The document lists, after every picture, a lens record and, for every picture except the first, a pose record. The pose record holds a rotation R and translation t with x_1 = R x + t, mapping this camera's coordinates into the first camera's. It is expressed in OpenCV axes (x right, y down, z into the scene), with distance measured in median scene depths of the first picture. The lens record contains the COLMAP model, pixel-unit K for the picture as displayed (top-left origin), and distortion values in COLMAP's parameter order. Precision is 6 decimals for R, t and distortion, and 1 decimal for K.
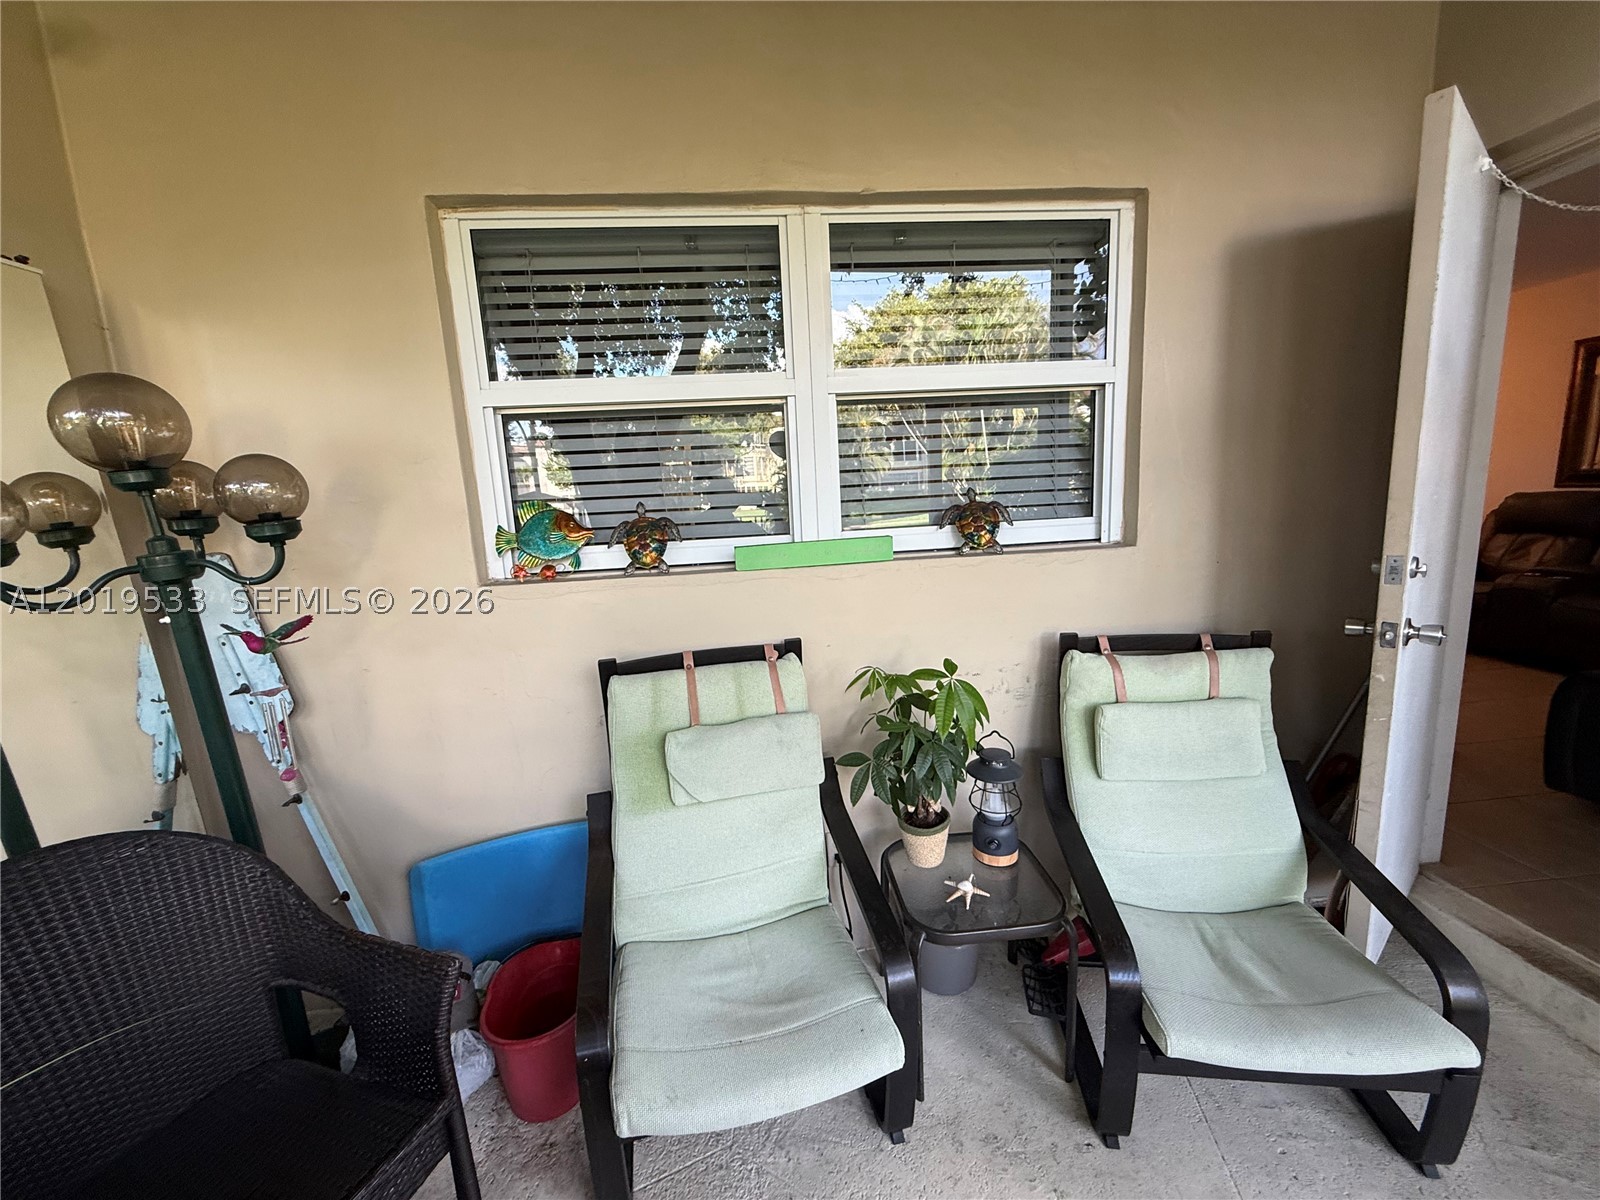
lens RADIAL K [[634.9, 0, 796.0], [0, 634.9, 601.3], [0, 0, 1]] dist [0.000074, -0.000480]
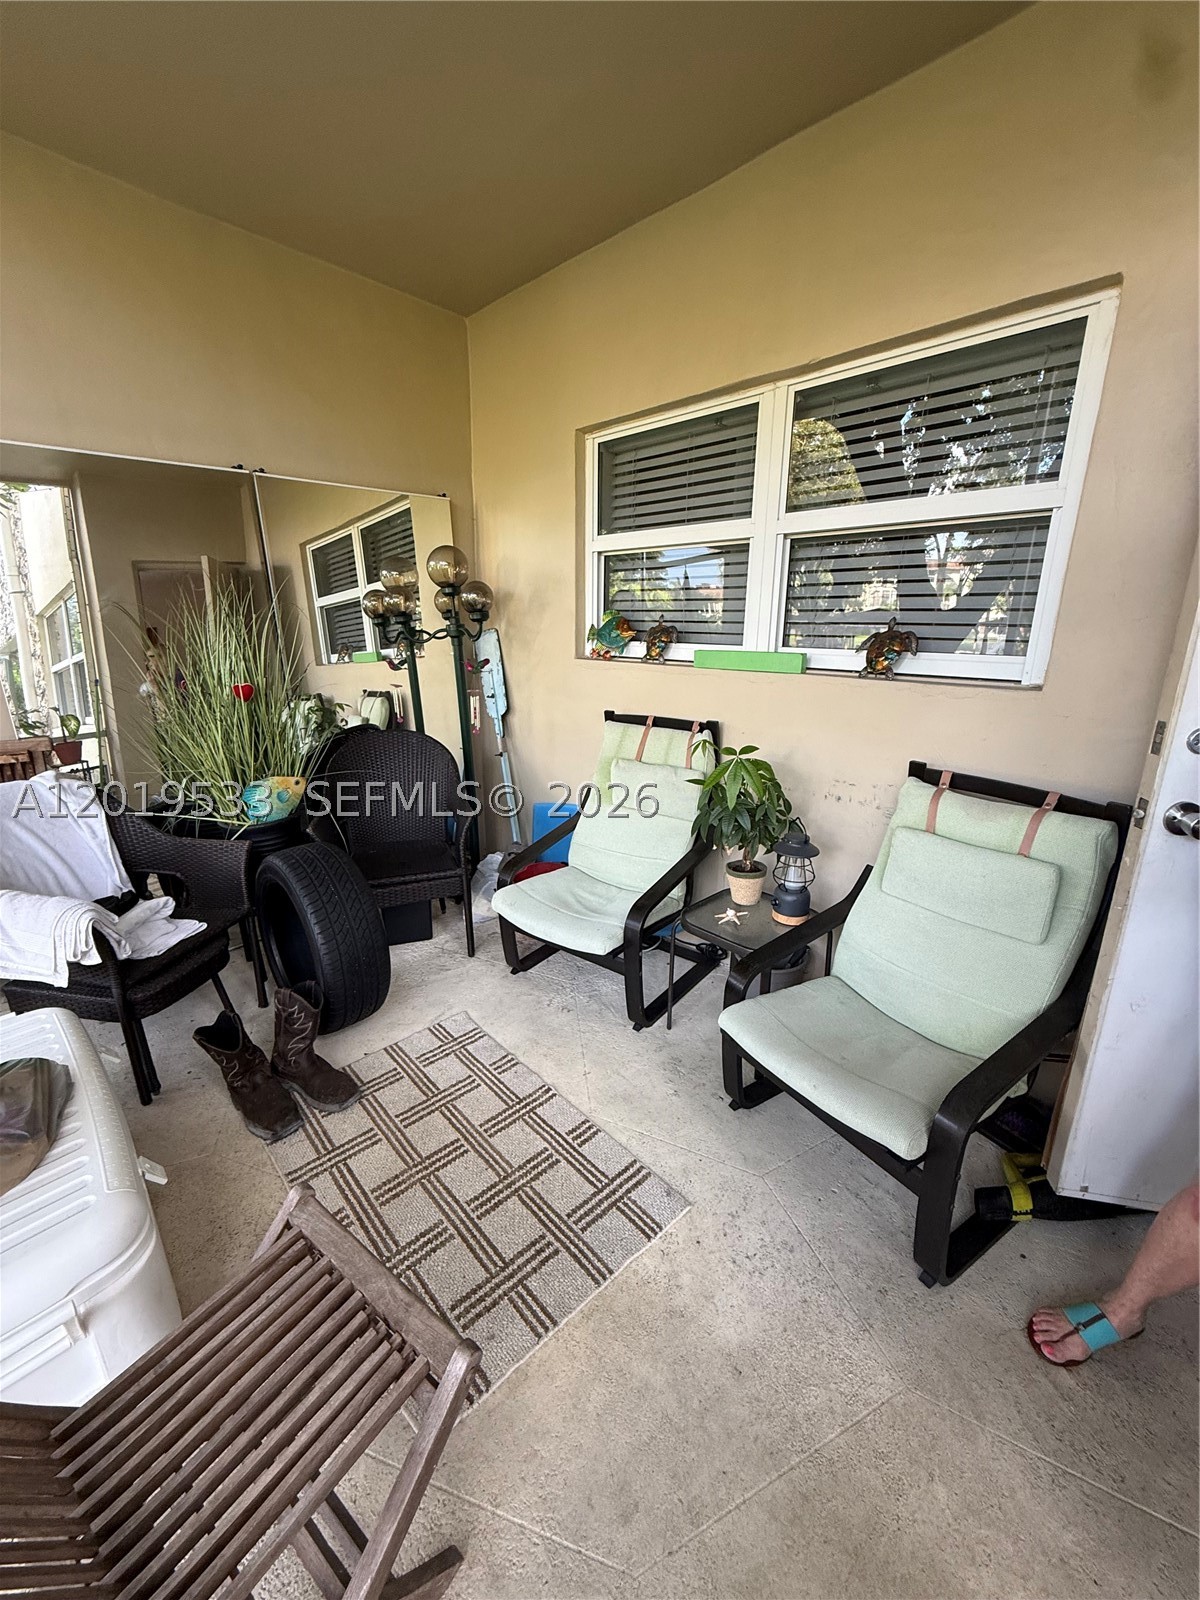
lens RADIAL K [[634.9, 0, 601.0], [0, 634.9, 799.4], [0, 0, 1]] dist [0.000074, -0.000480]
pose [[0.633887, 0.263386, -0.727197, 0.903642], [-0.174216, 0.964689, 0.197543, -0.007061], [0.753549, 0.001469, 0.657390, -0.094708]]
